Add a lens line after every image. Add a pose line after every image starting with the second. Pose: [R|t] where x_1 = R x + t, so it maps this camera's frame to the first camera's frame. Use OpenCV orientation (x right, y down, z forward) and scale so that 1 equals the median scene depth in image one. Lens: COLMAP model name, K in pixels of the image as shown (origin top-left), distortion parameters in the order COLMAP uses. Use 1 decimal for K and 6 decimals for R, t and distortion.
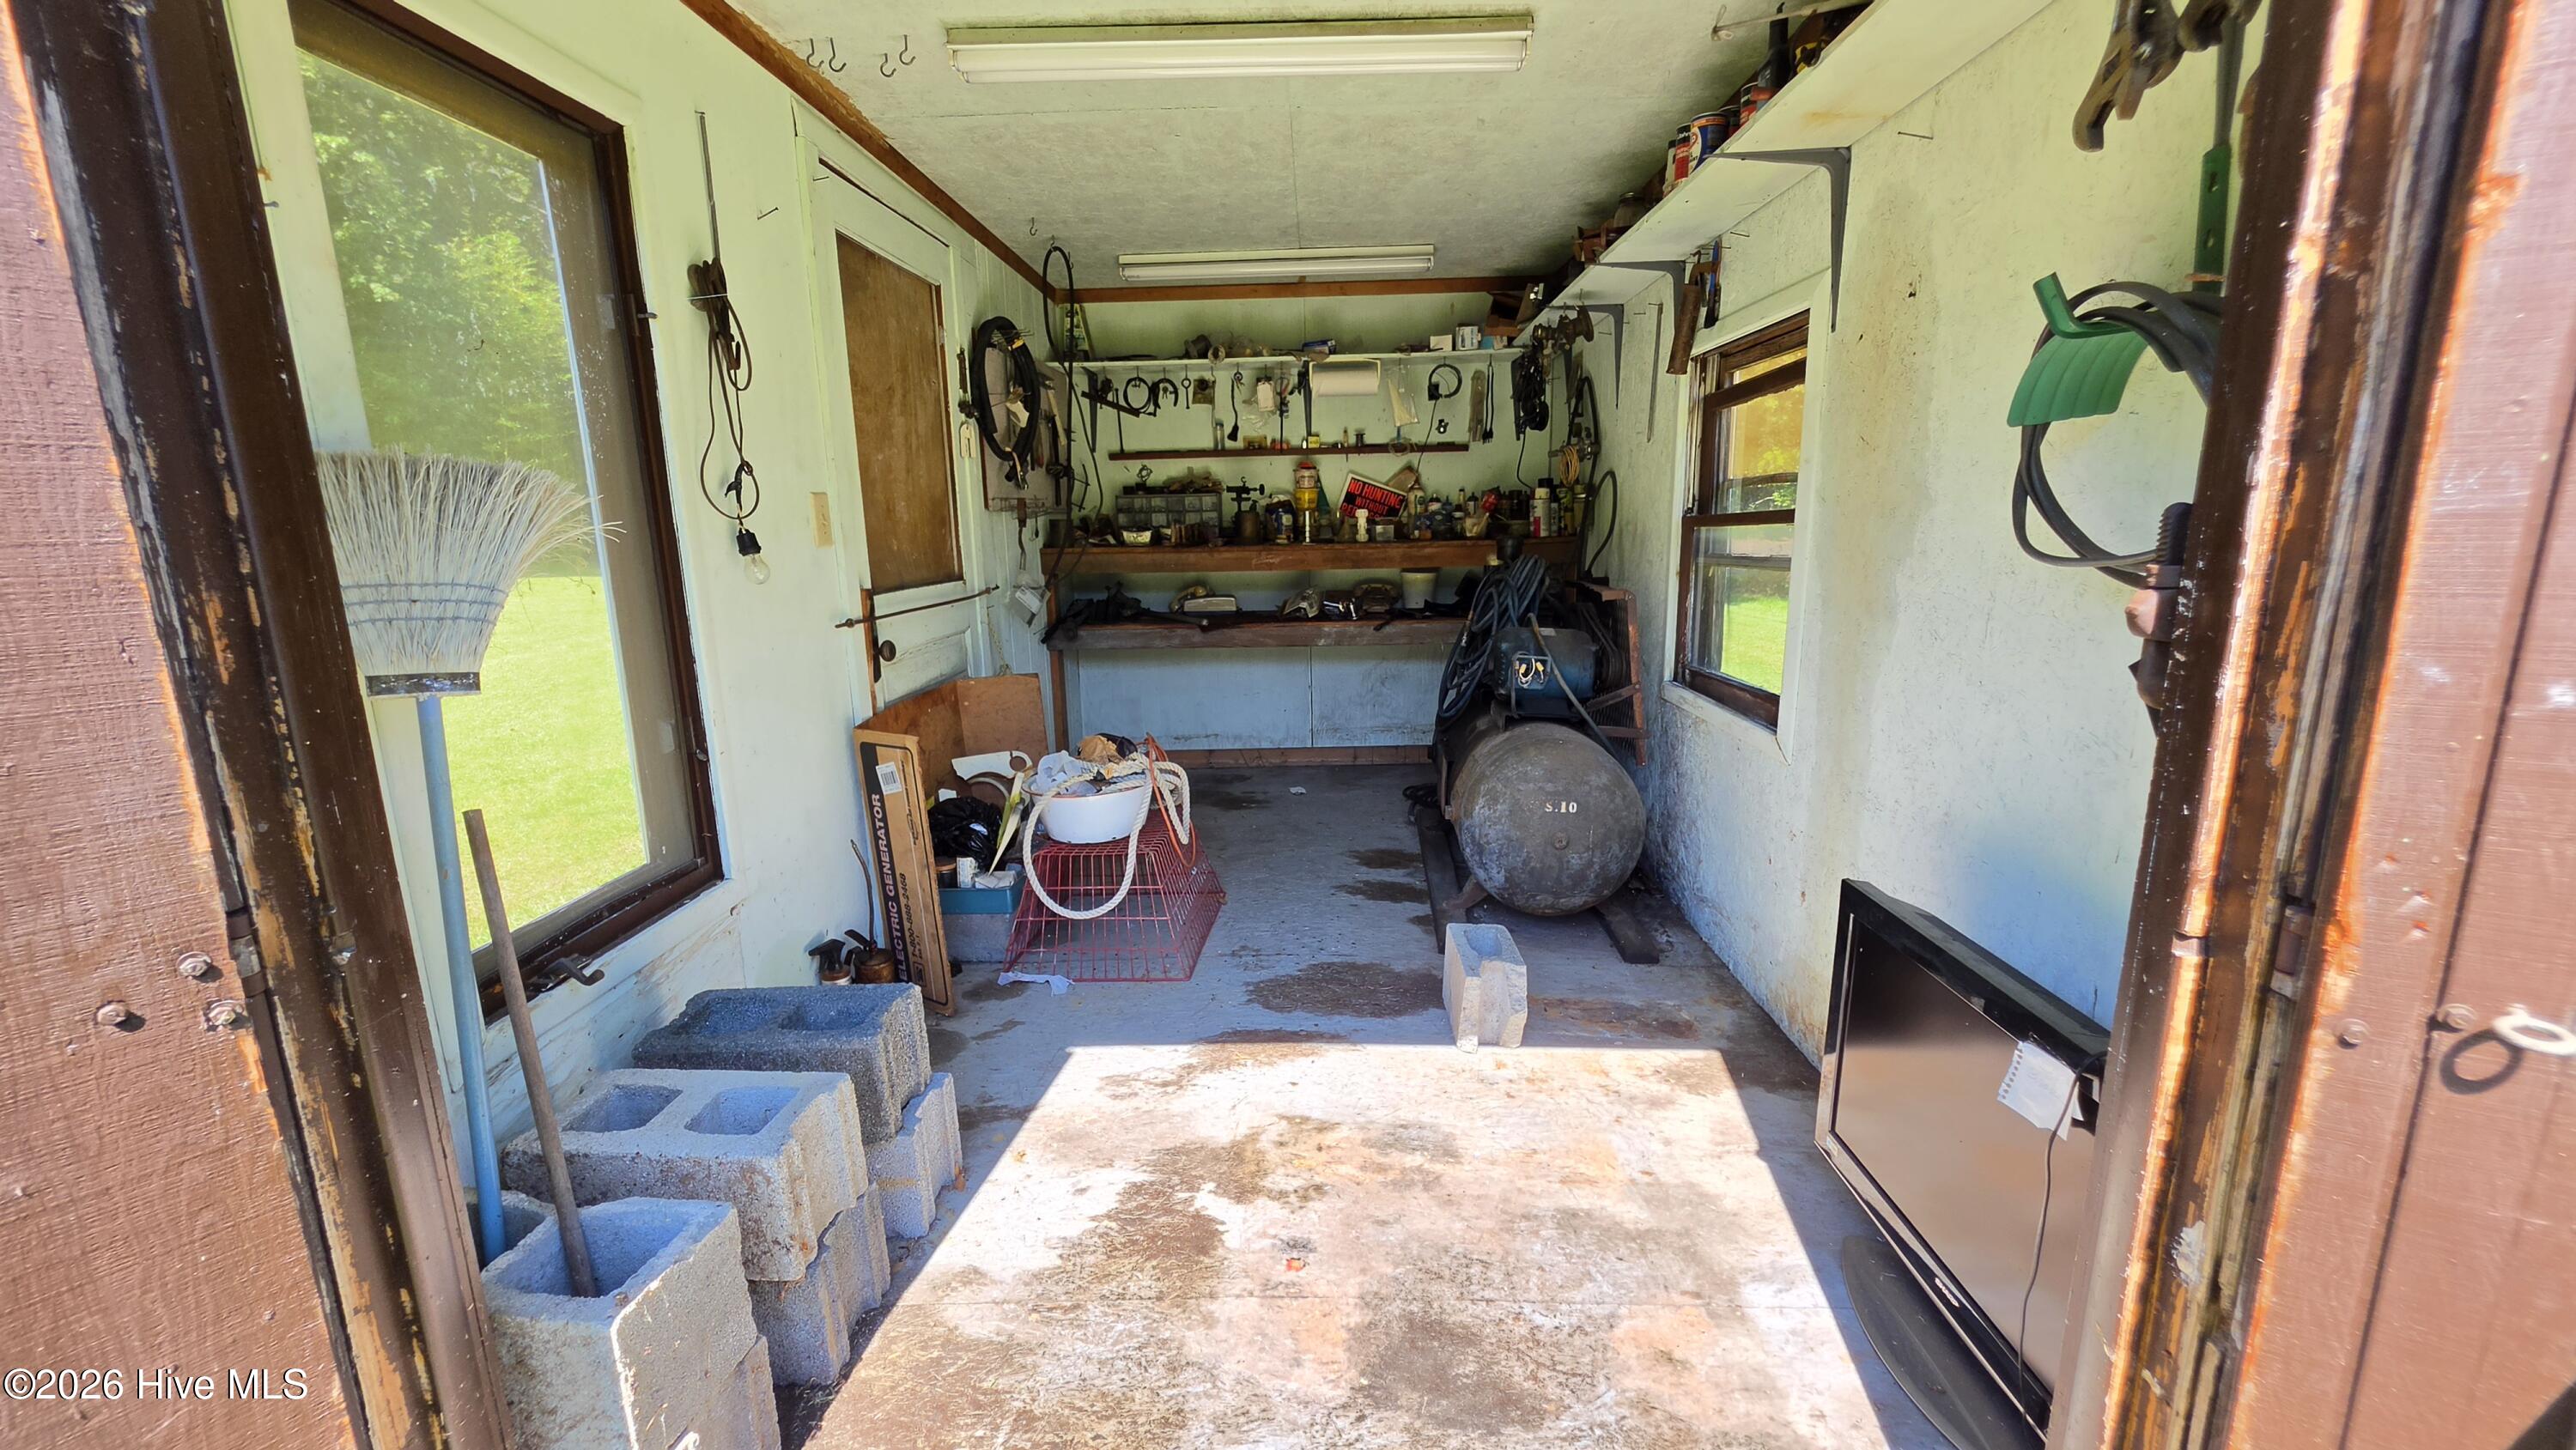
lens RADIAL K [[1028.4, 0, 1300.7], [0, 1028.4, 733.2], [0, 0, 1]] dist [0.000253, 0.000005]
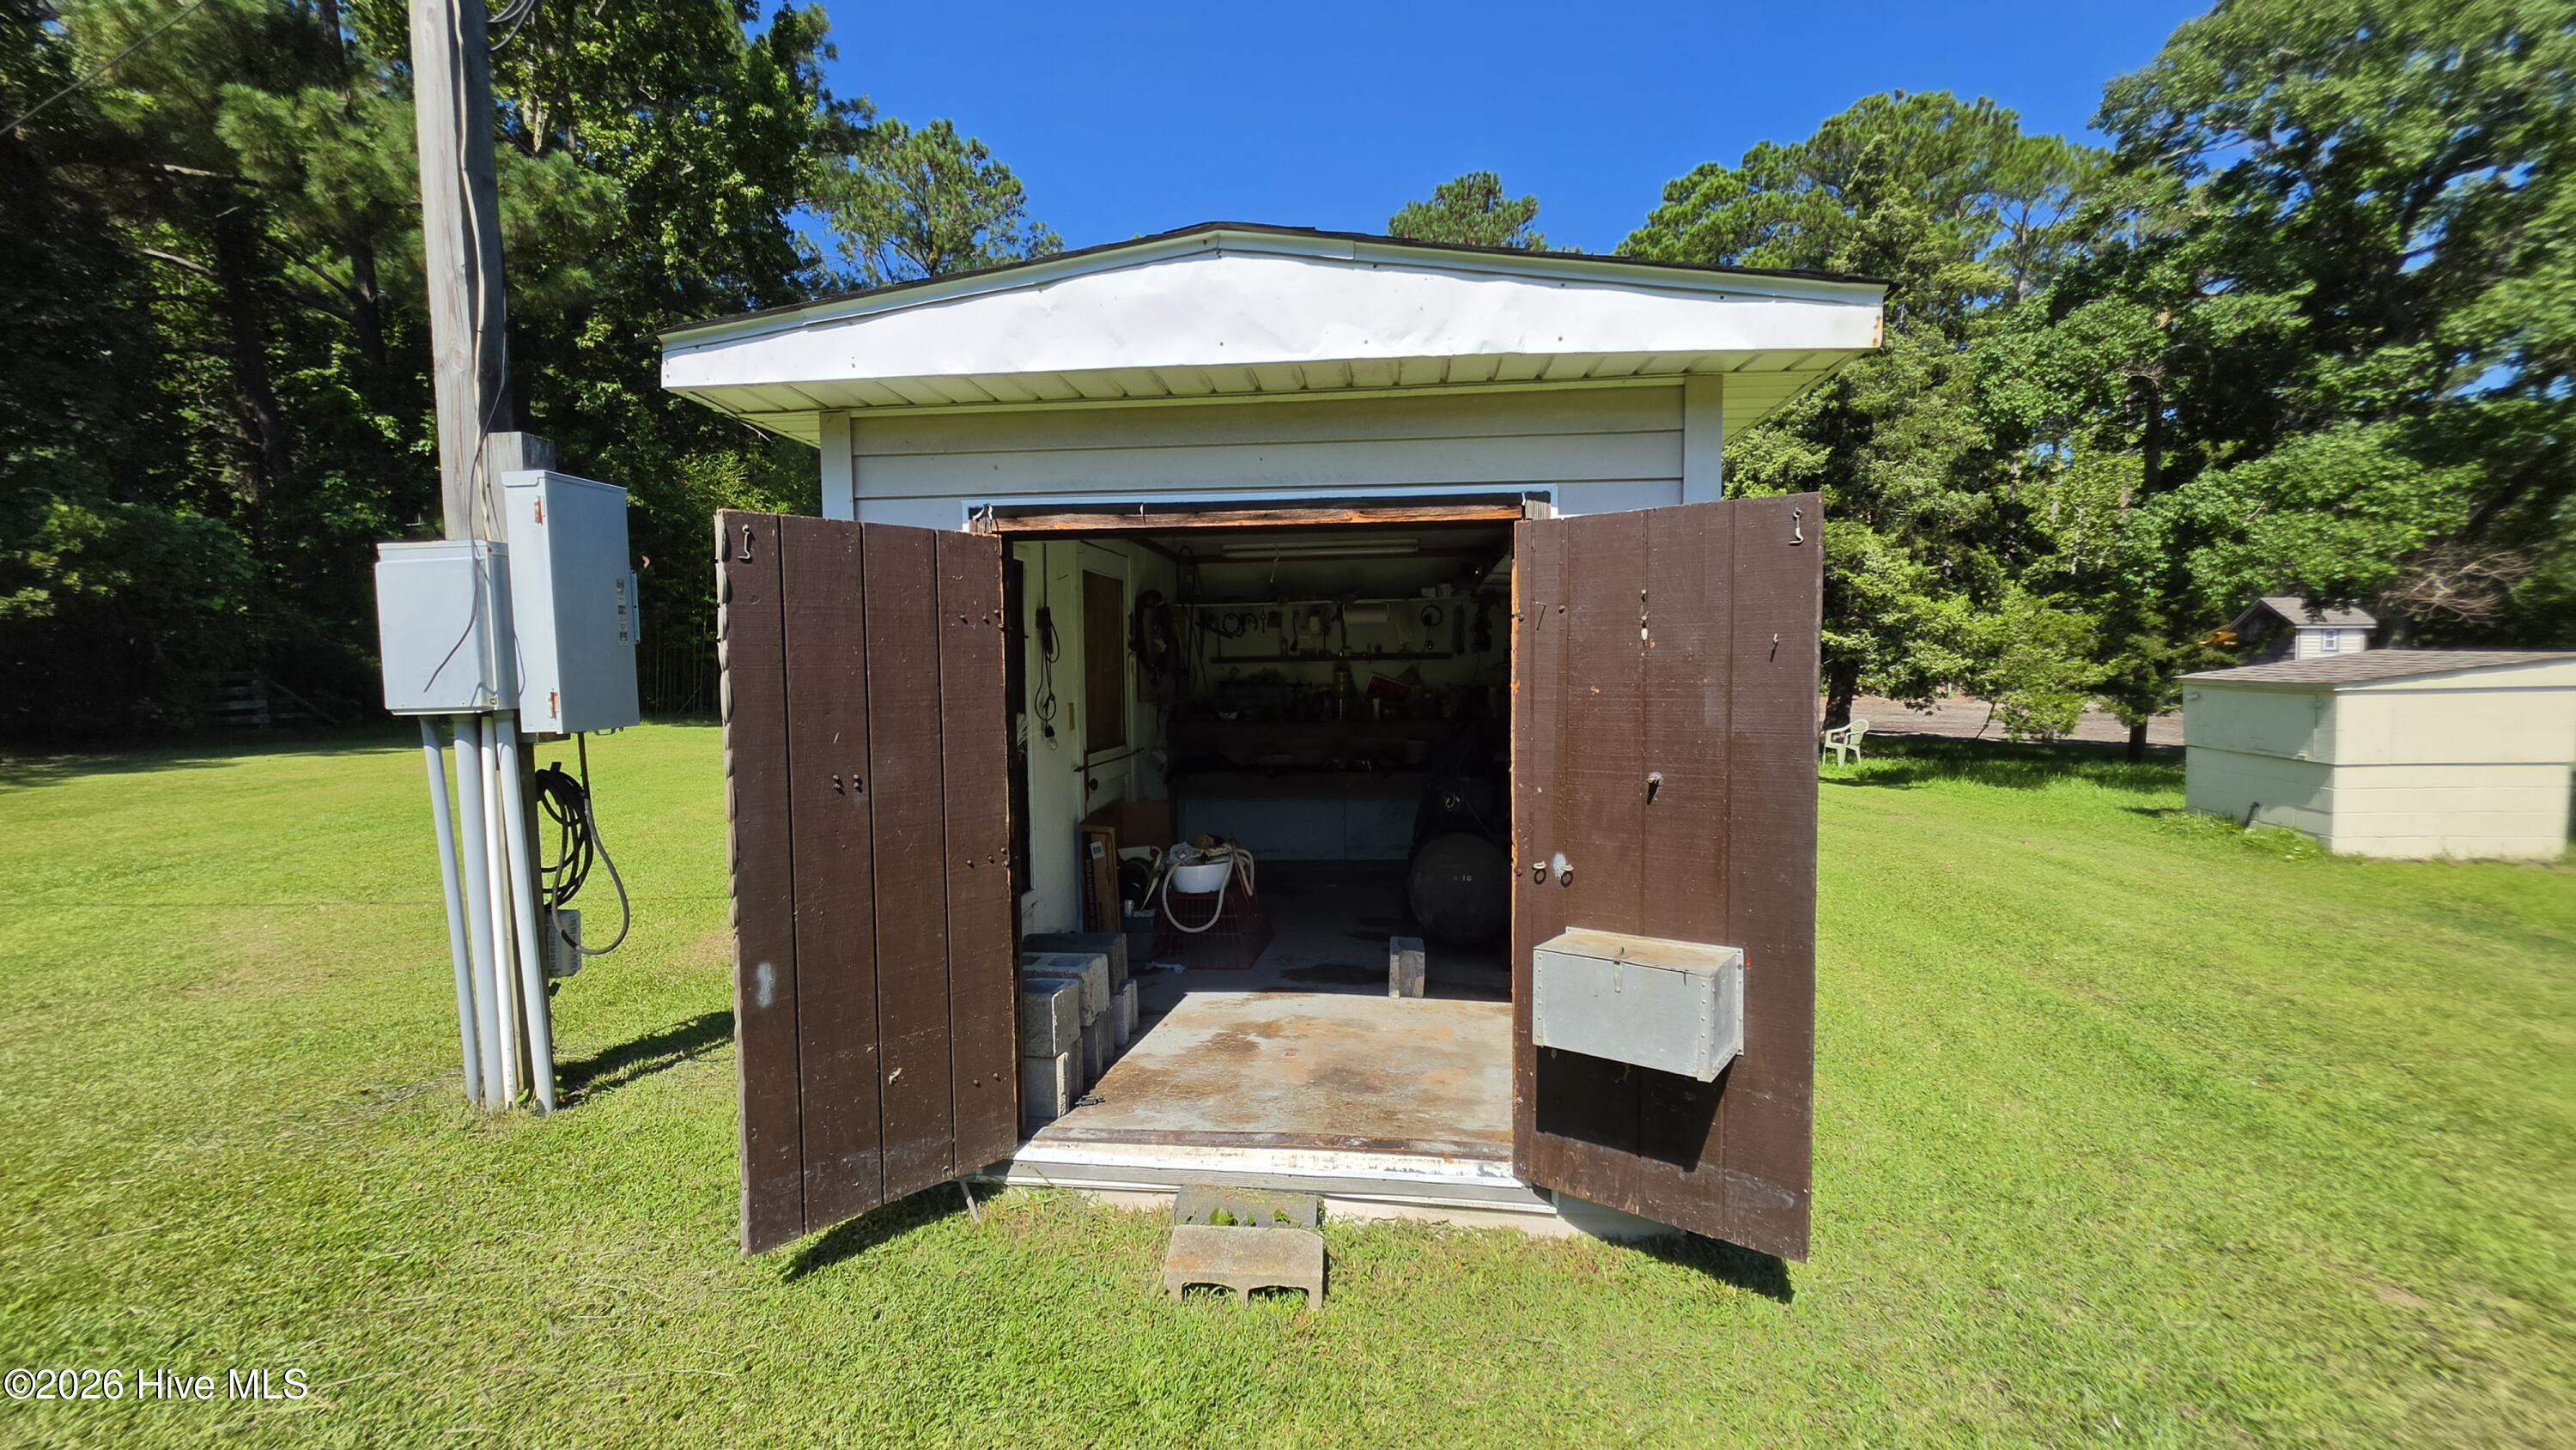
lens RADIAL K [[1028.4, 0, 1293.5], [0, 1028.4, 730.7], [0, 0, 1]] dist [0.000253, 0.000005]
pose [[0.996084, 0.009770, -0.087868, 0.087874], [-0.022639, 0.988926, -0.146675, 0.065471], [0.085462, 0.148090, 0.985274, -0.601627]]
